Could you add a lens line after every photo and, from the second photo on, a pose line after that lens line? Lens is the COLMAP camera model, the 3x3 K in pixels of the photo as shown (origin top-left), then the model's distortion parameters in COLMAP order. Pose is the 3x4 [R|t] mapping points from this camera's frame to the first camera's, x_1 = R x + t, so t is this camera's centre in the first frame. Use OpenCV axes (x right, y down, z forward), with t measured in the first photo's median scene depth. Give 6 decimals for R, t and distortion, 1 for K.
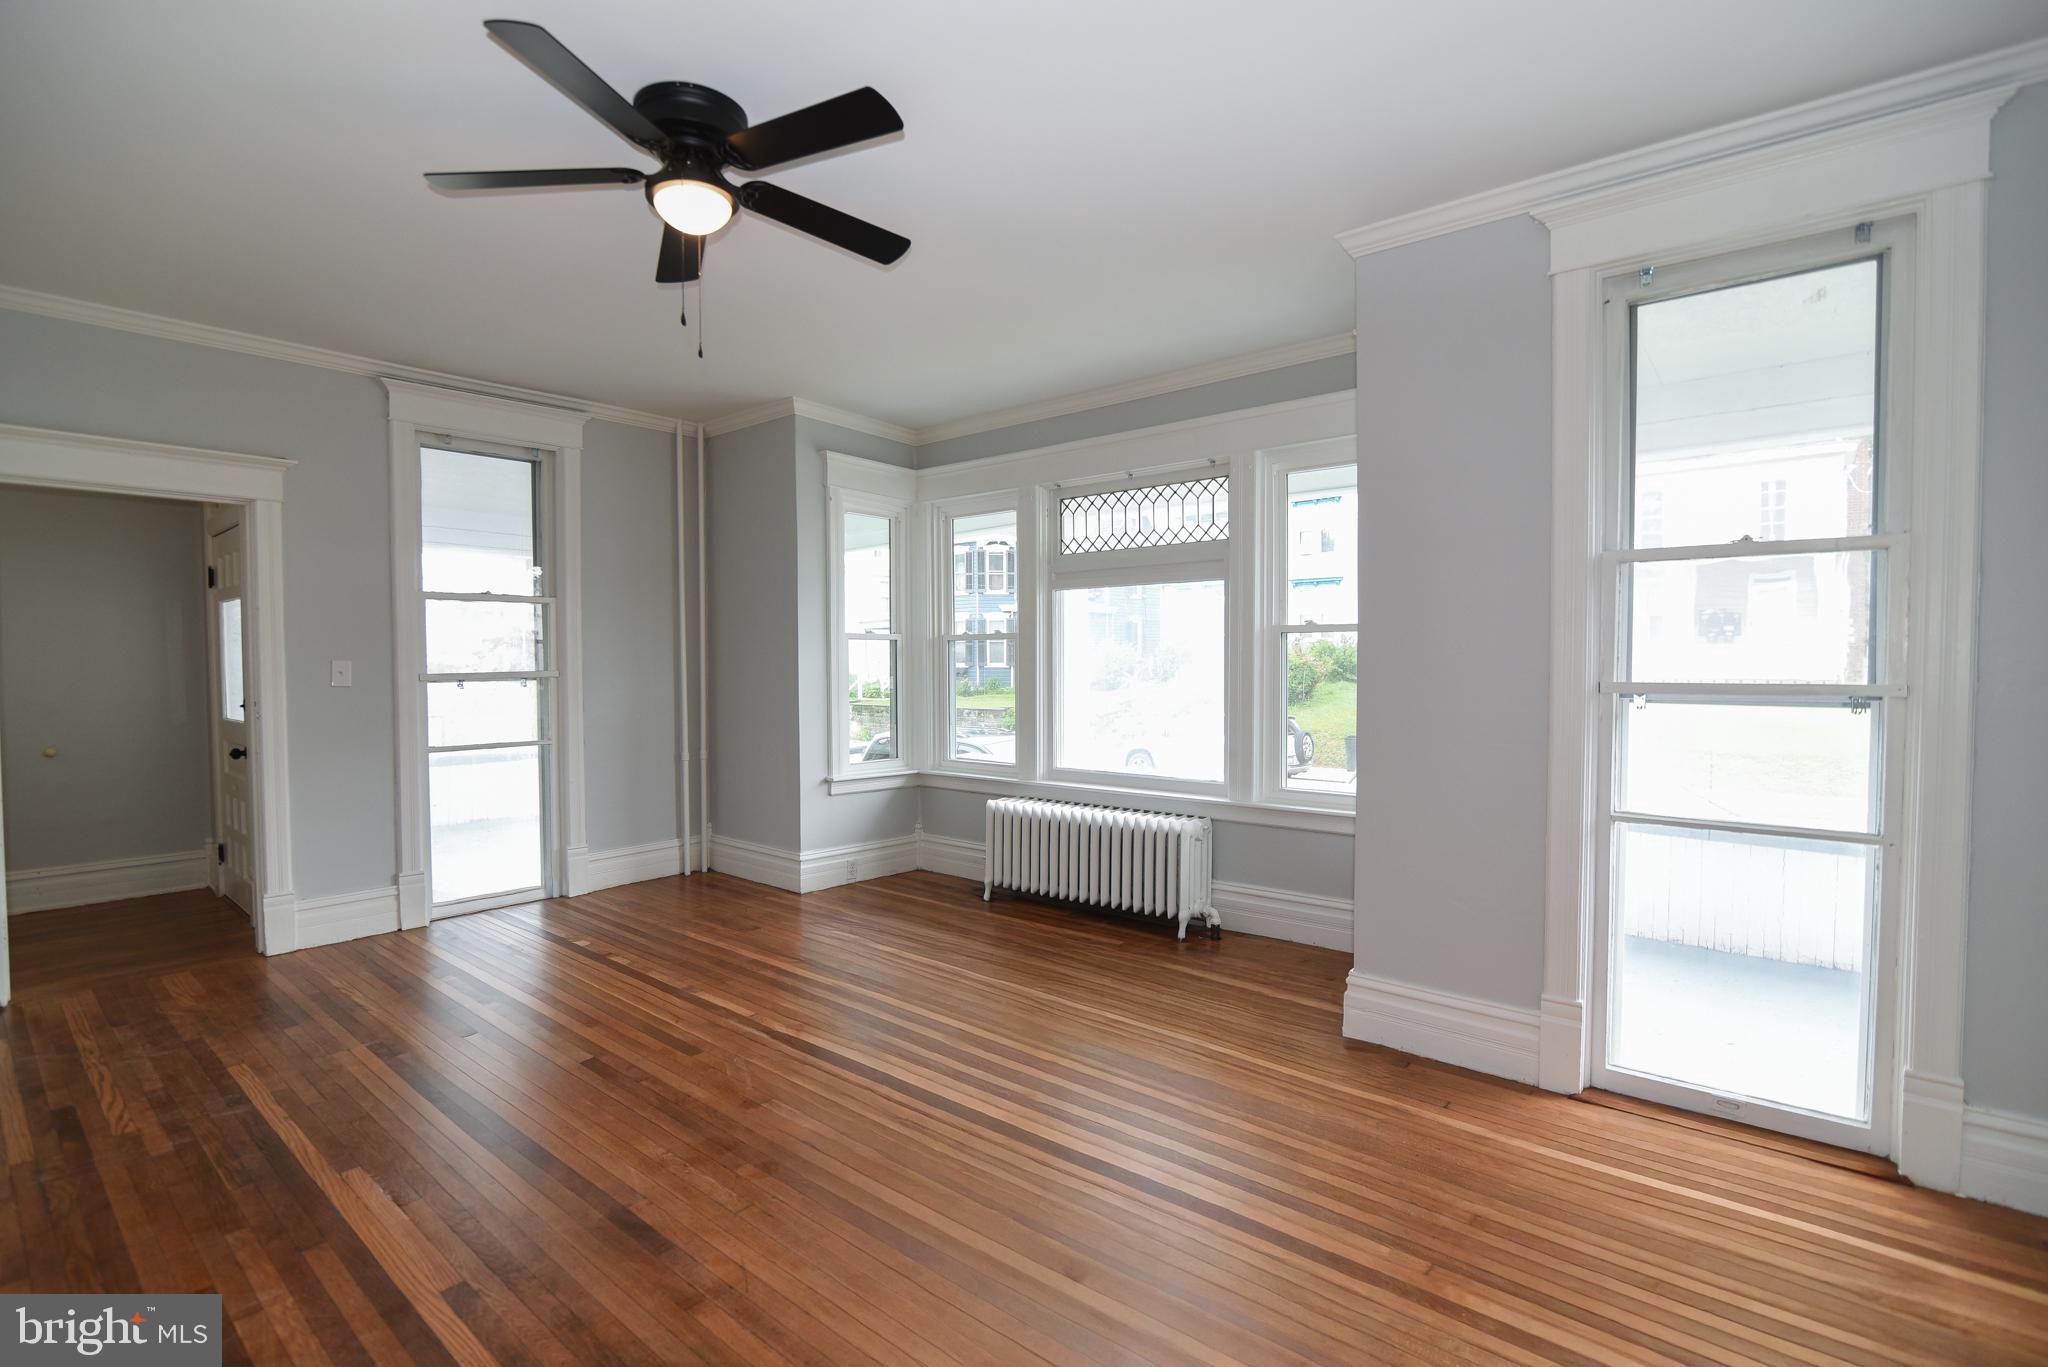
lens RADIAL K [[945.8, 0, 1021.2], [0, 945.8, 690.8], [0, 0, 1]] dist [-0.018098, 0.001892]
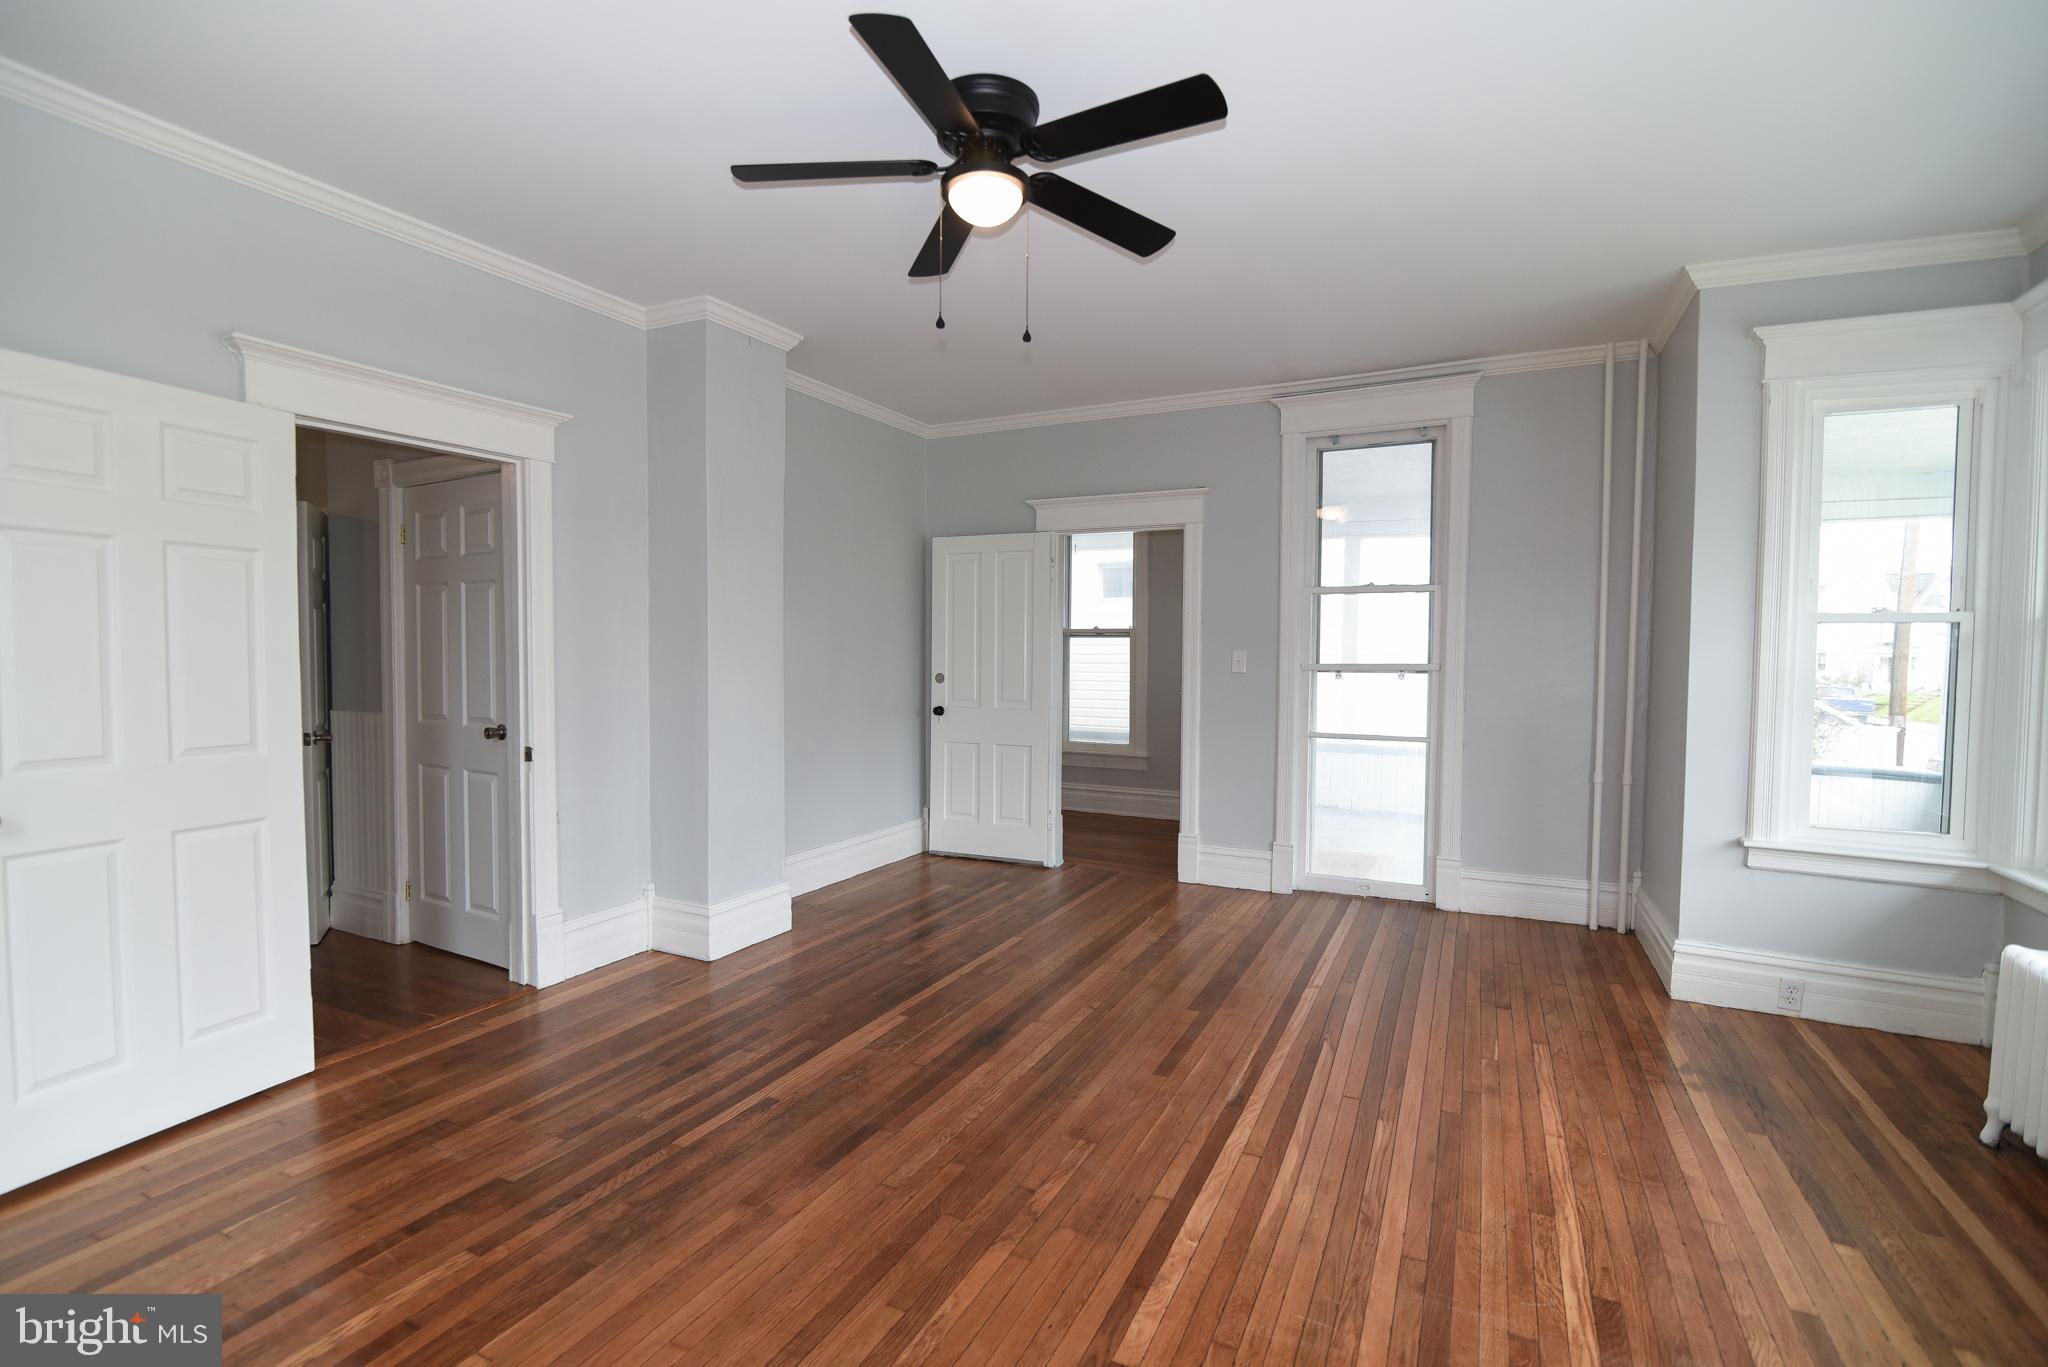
lens RADIAL K [[945.8, 0, 1012.2], [0, 945.8, 689.7], [0, 0, 1]] dist [-0.018098, 0.001892]
pose [[0.228637, 0.046692, -0.972391, 0.310977], [-0.038518, 0.998501, 0.038889, -0.015961], [0.972749, 0.028564, 0.230093, 0.384380]]
